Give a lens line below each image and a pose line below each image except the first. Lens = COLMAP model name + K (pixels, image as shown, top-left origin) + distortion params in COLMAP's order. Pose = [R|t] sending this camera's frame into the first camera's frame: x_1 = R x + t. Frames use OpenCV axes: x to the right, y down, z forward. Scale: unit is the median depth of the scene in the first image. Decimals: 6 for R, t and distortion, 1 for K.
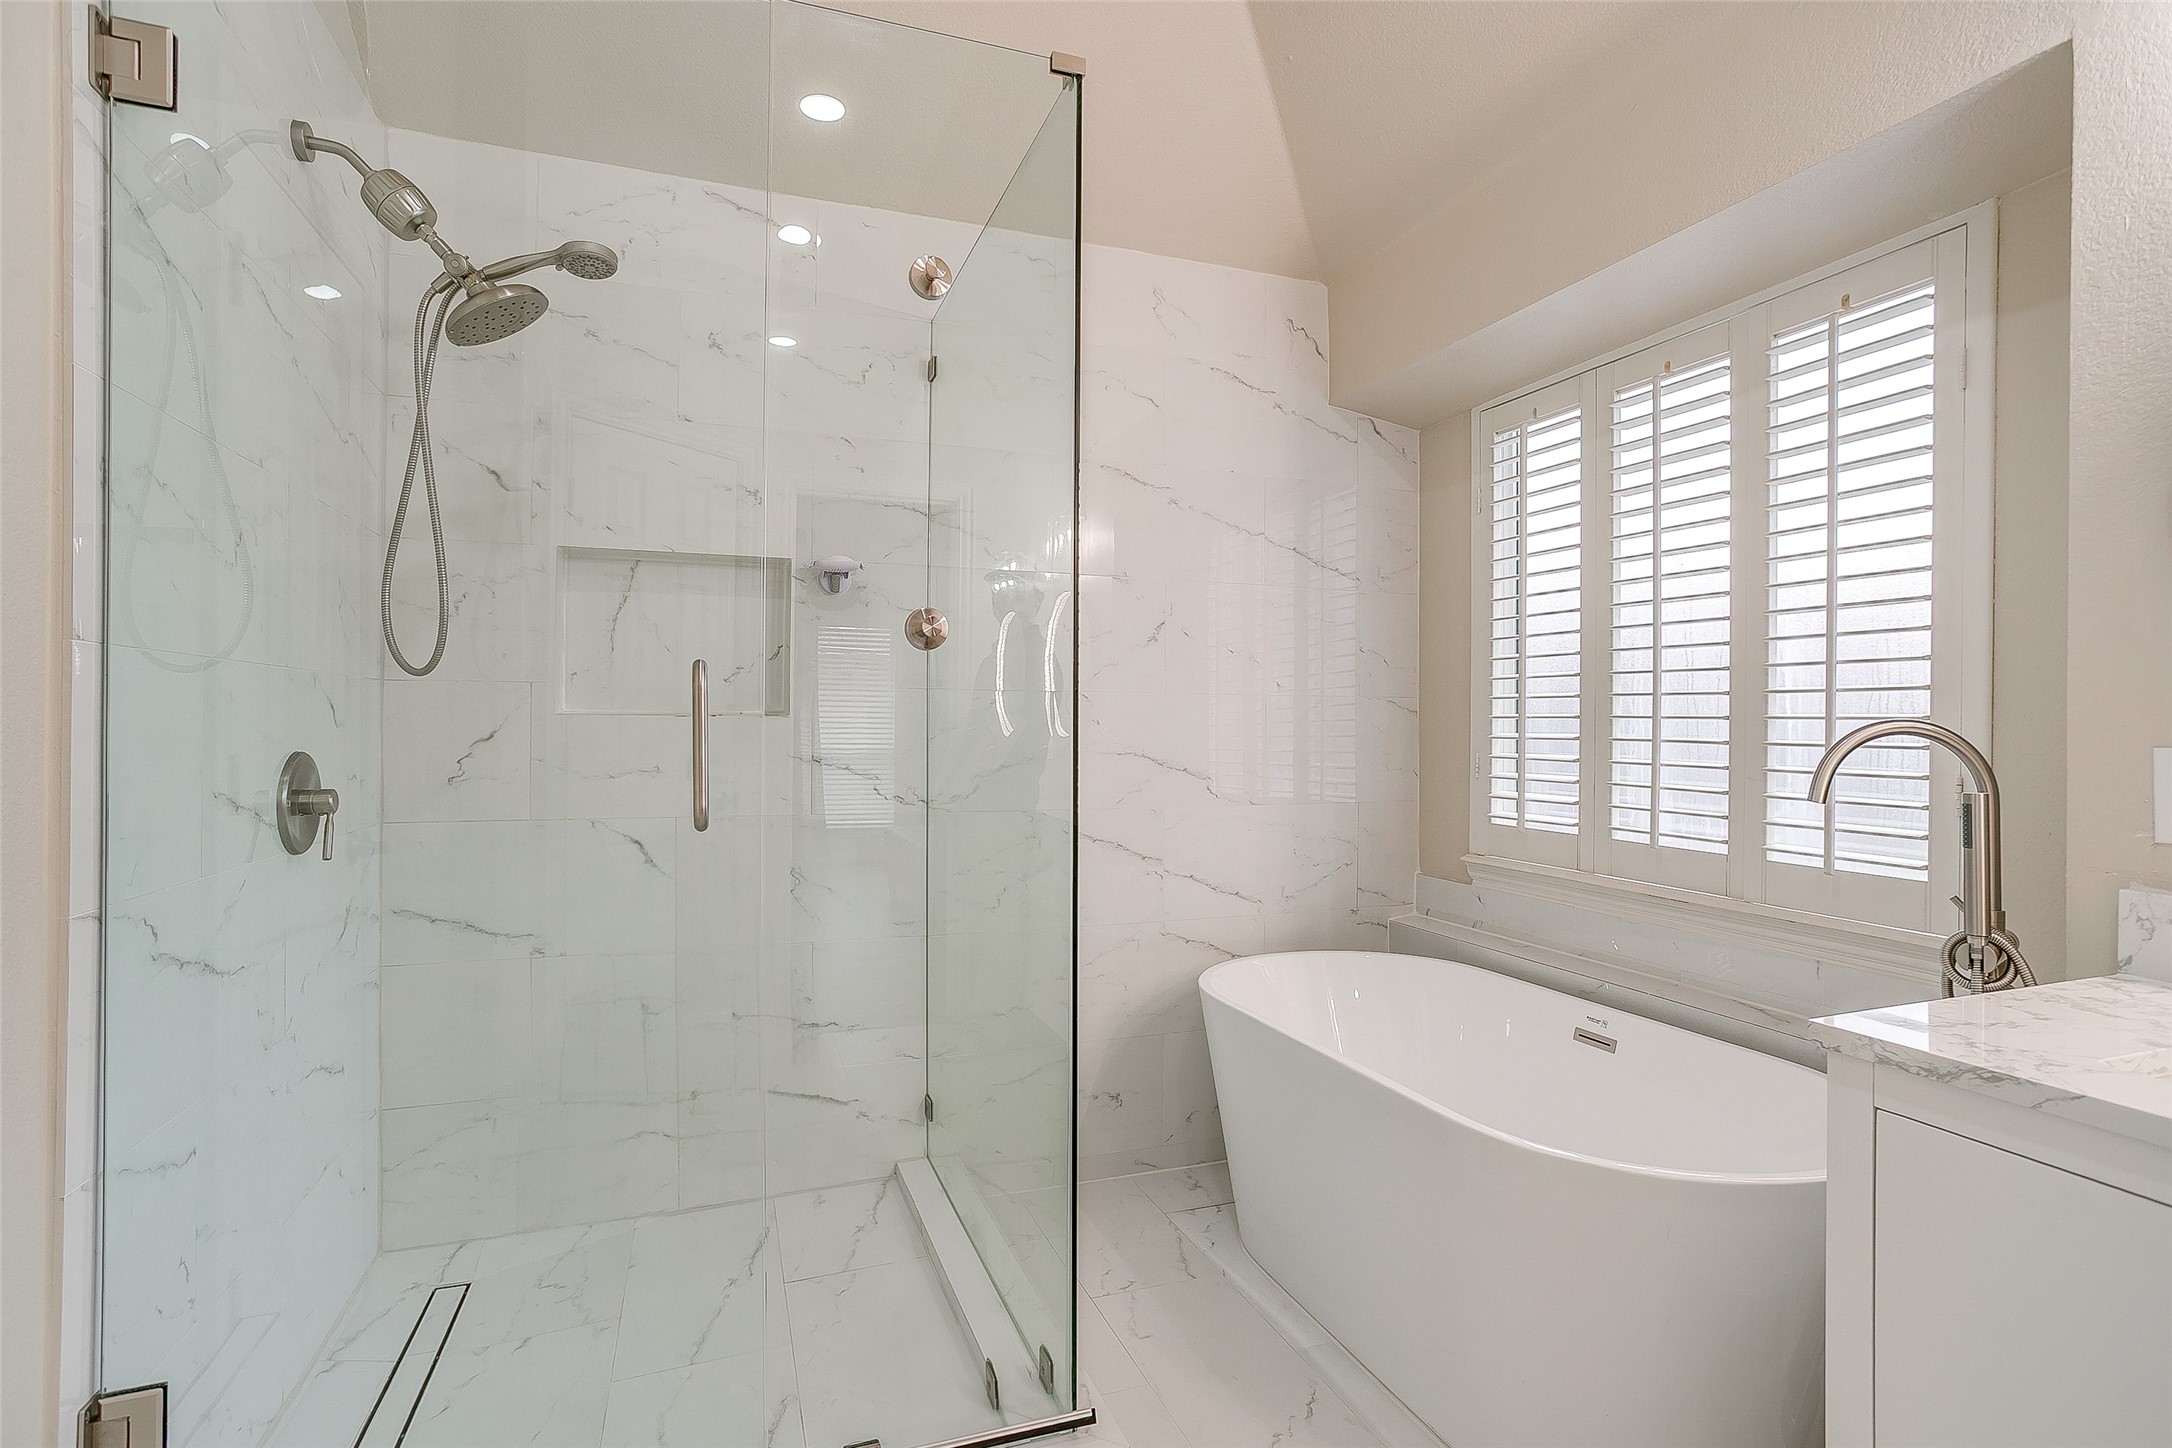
lens RADIAL K [[1066.0, 0, 1093.8], [0, 1066.0, 719.3], [0, 0, 1]] dist [-0.035037, 0.014947]
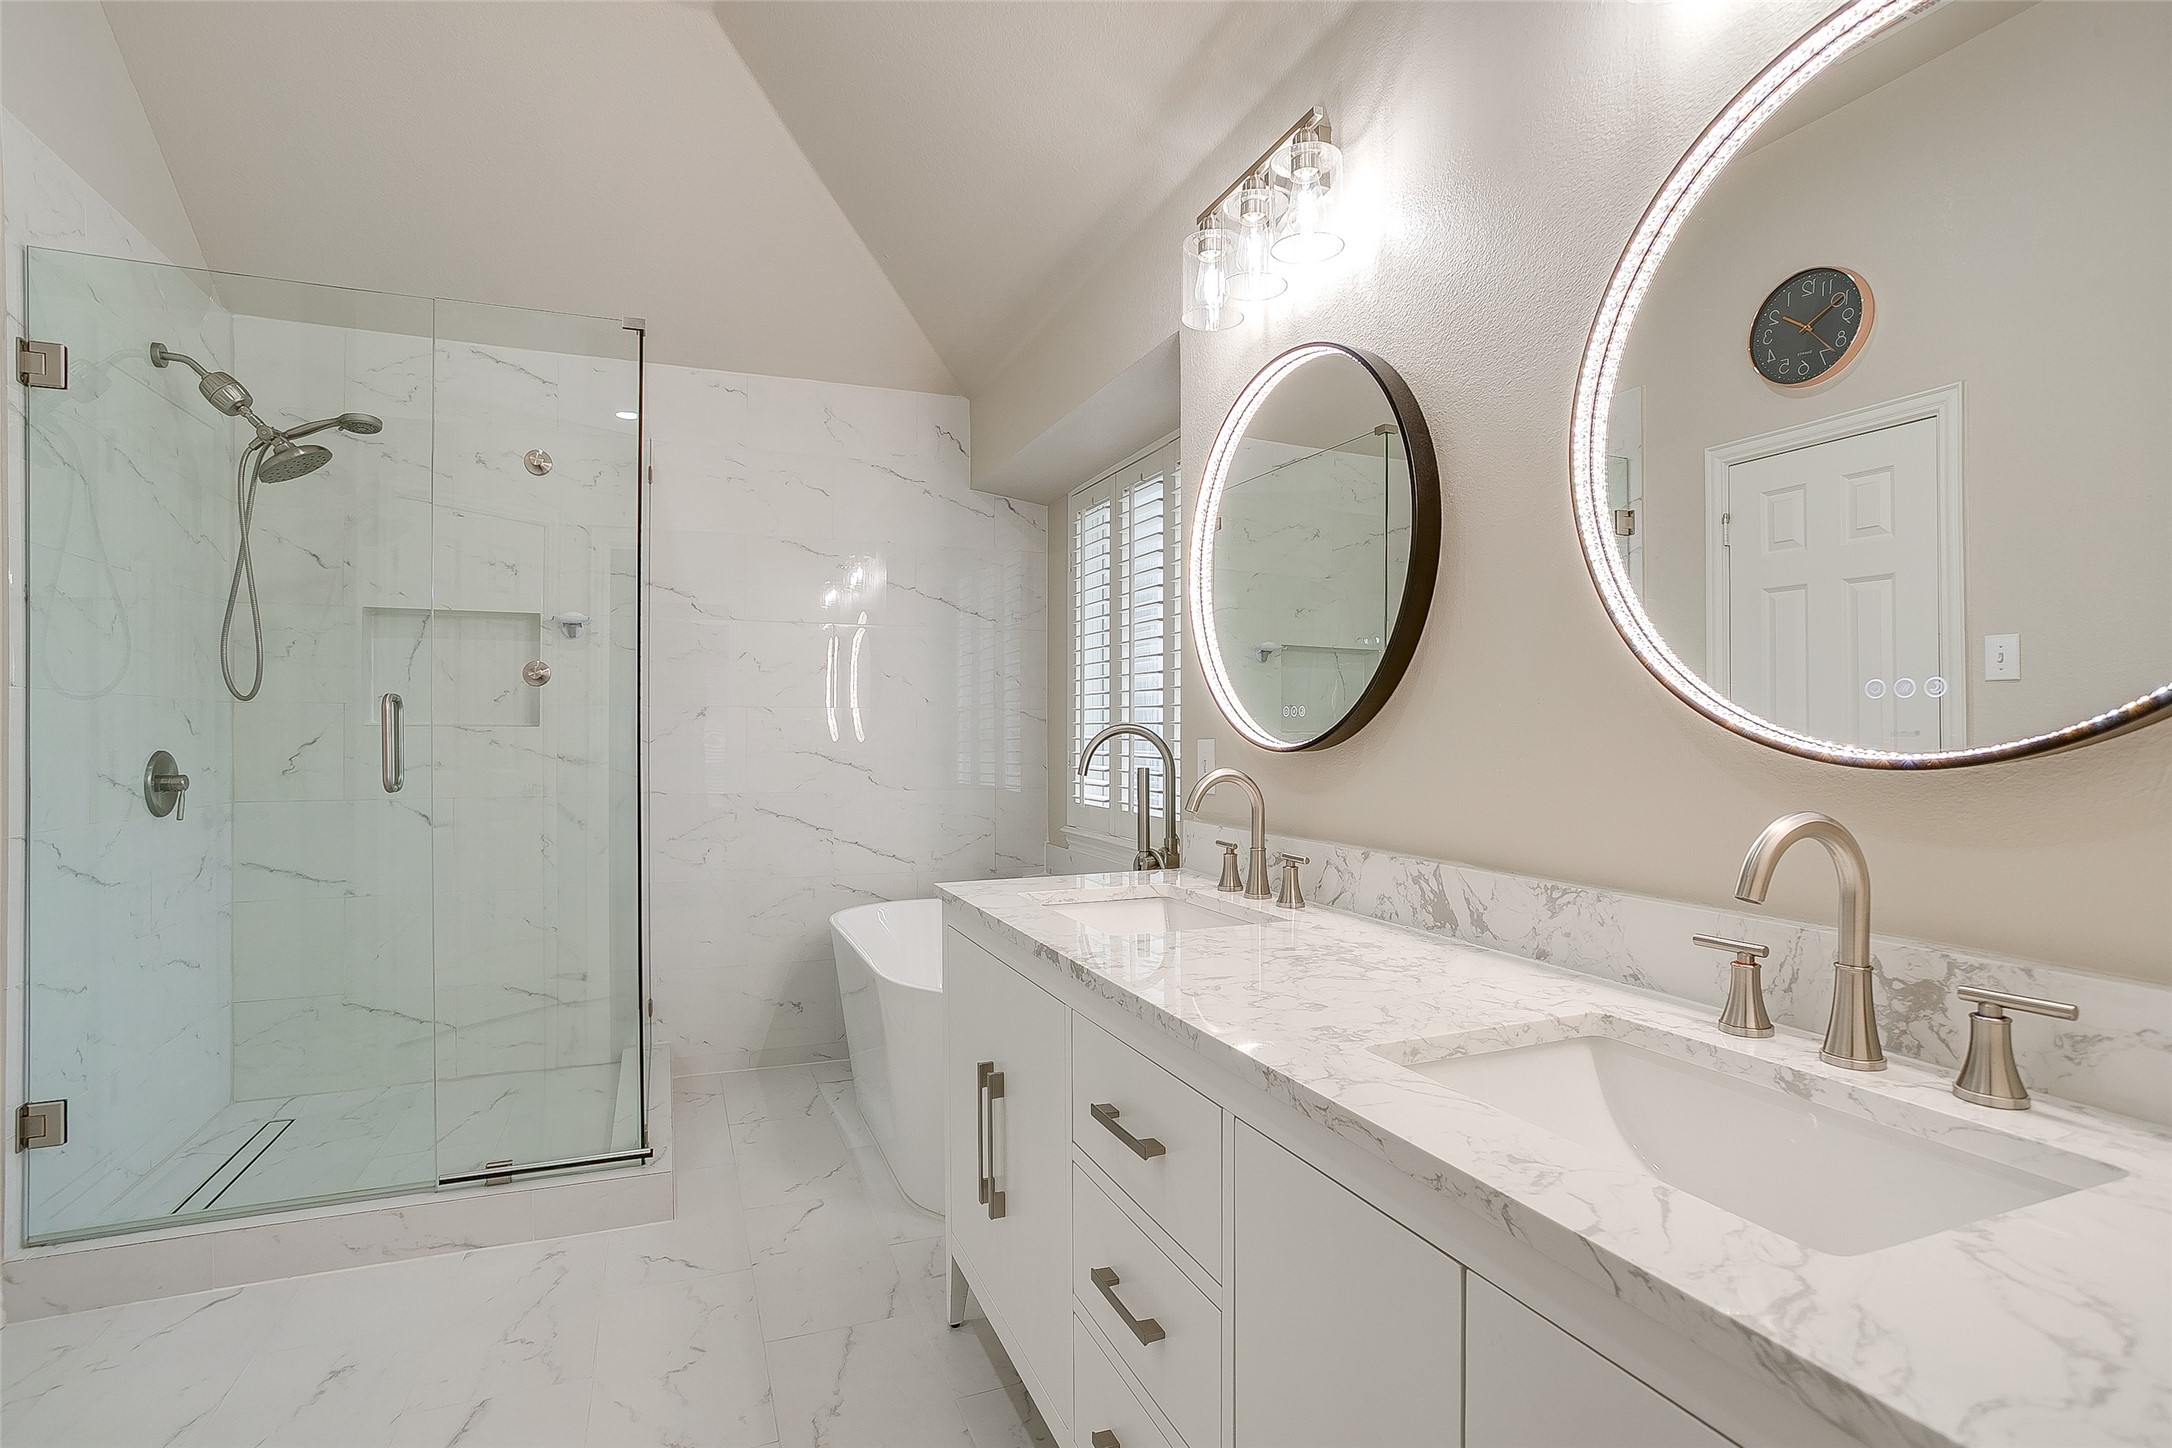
lens RADIAL K [[1066.0, 0, 1088.7], [0, 1066.0, 728.9], [0, 0, 1]] dist [-0.035037, 0.014947]
pose [[0.999584, -0.006945, 0.028001, 0.543045], [0.006932, 0.999976, 0.000548, 0.006631], [-0.028004, -0.000353, 0.999608, -0.556148]]
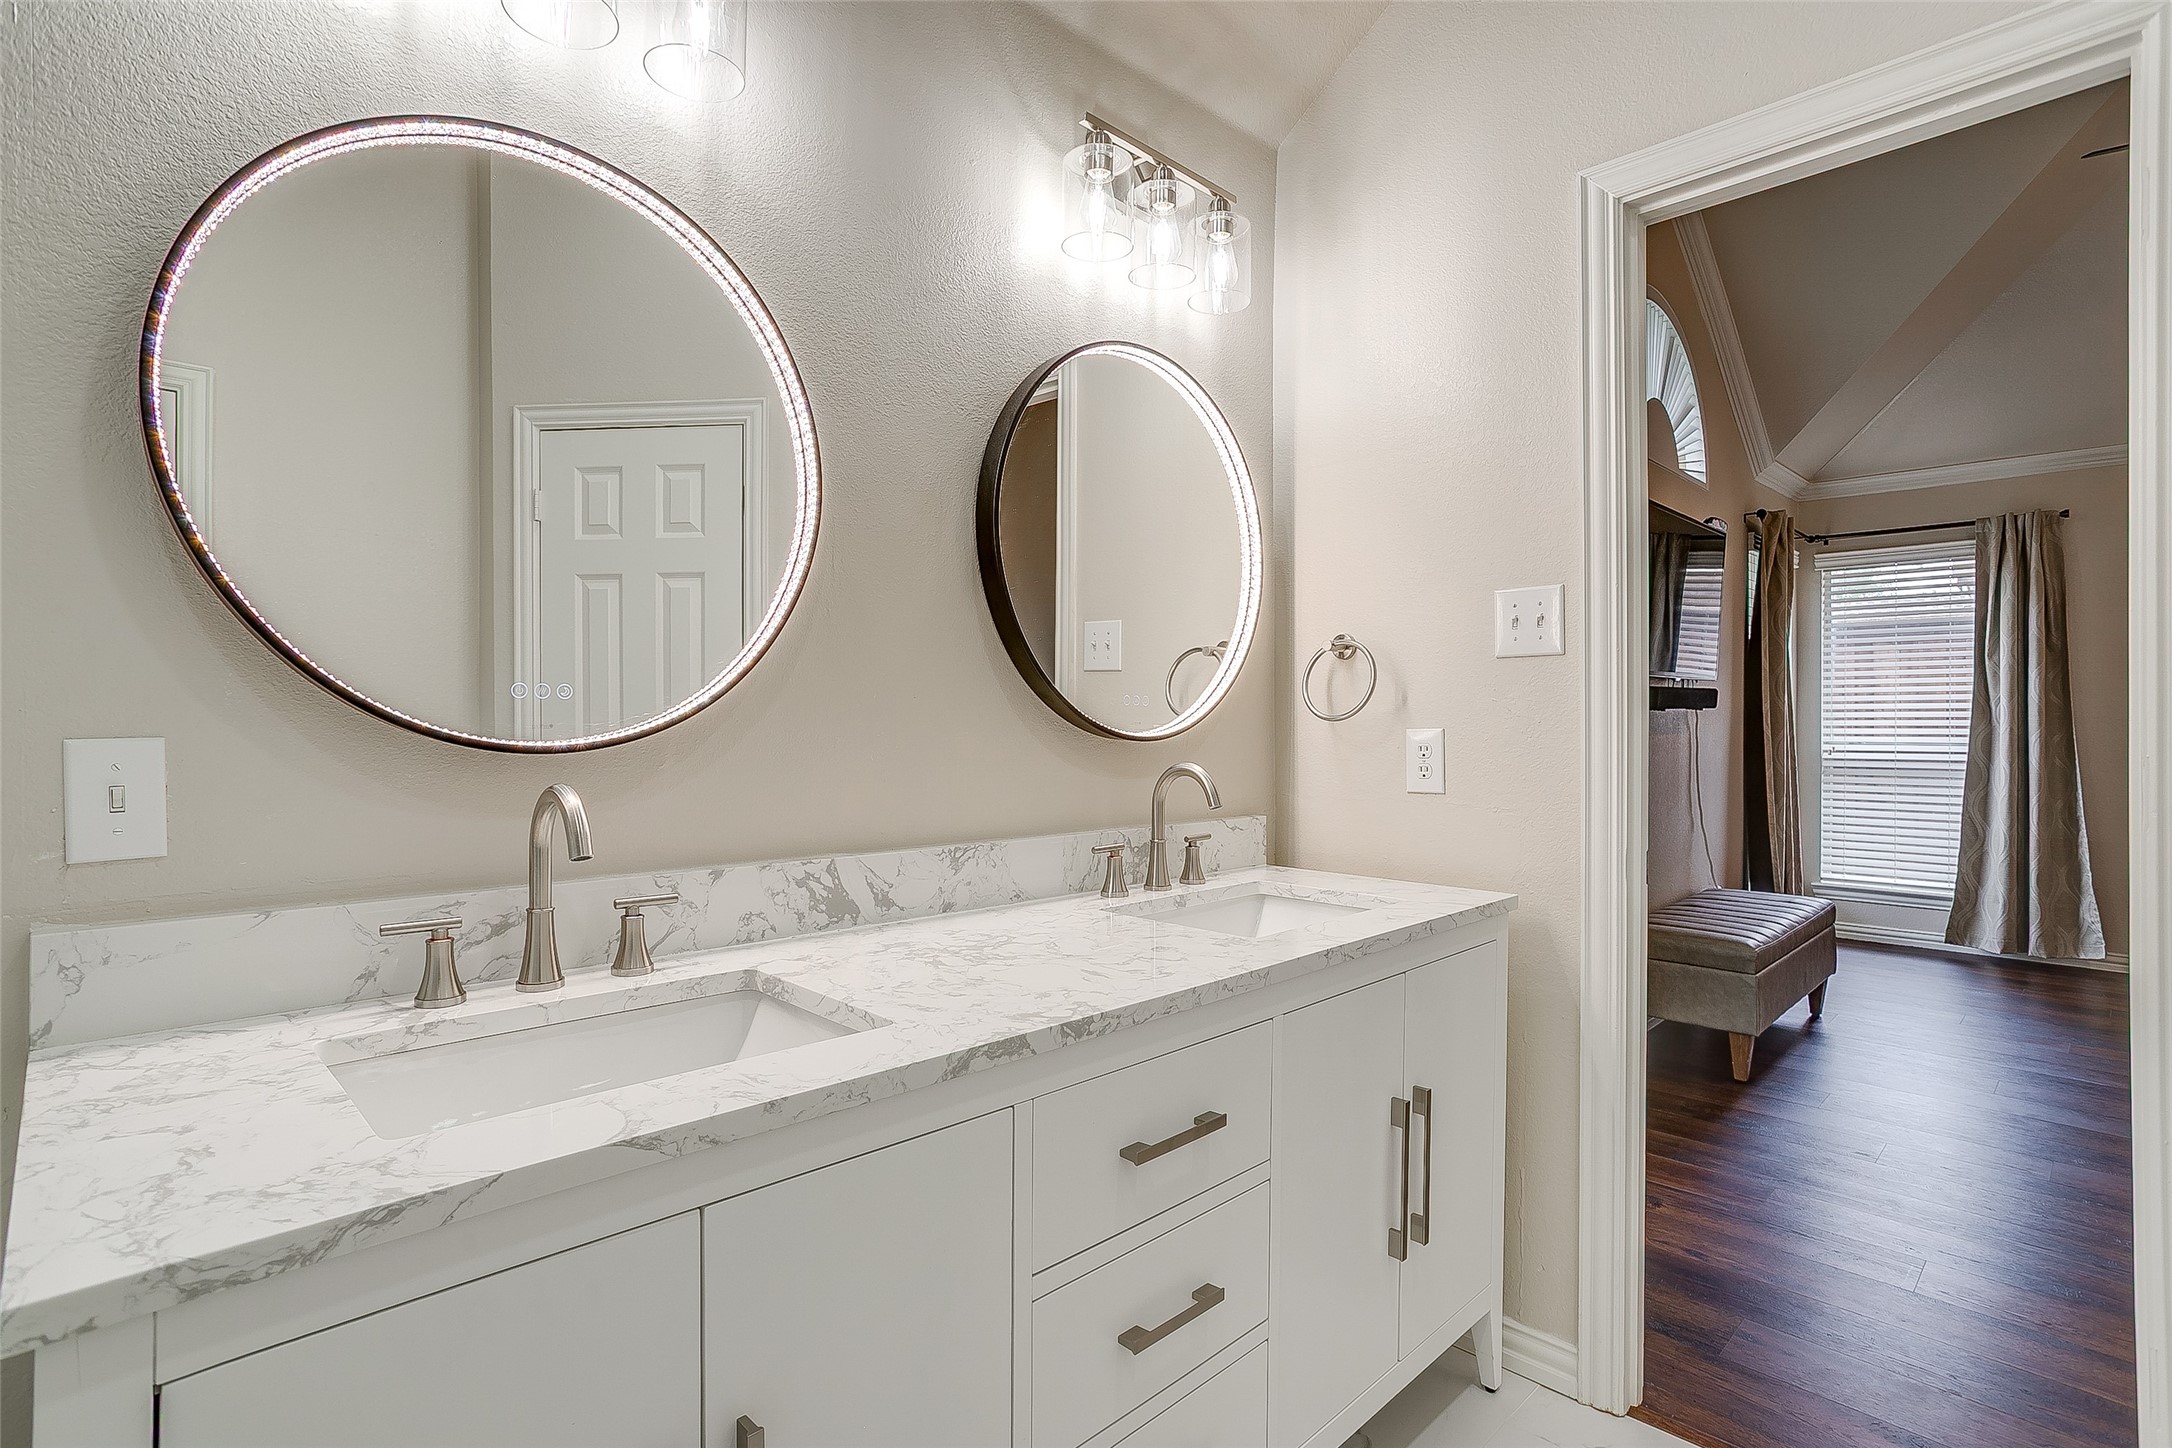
lens RADIAL K [[1066.0, 0, 1089.1], [0, 1066.0, 724.2], [0, 0, 1]] dist [-0.035037, 0.014947]
pose [[-0.411509, -0.011549, 0.911332, 0.017562], [-0.008446, 0.999925, 0.008858, 0.003126], [-0.911366, -0.004052, -0.411576, 0.424654]]
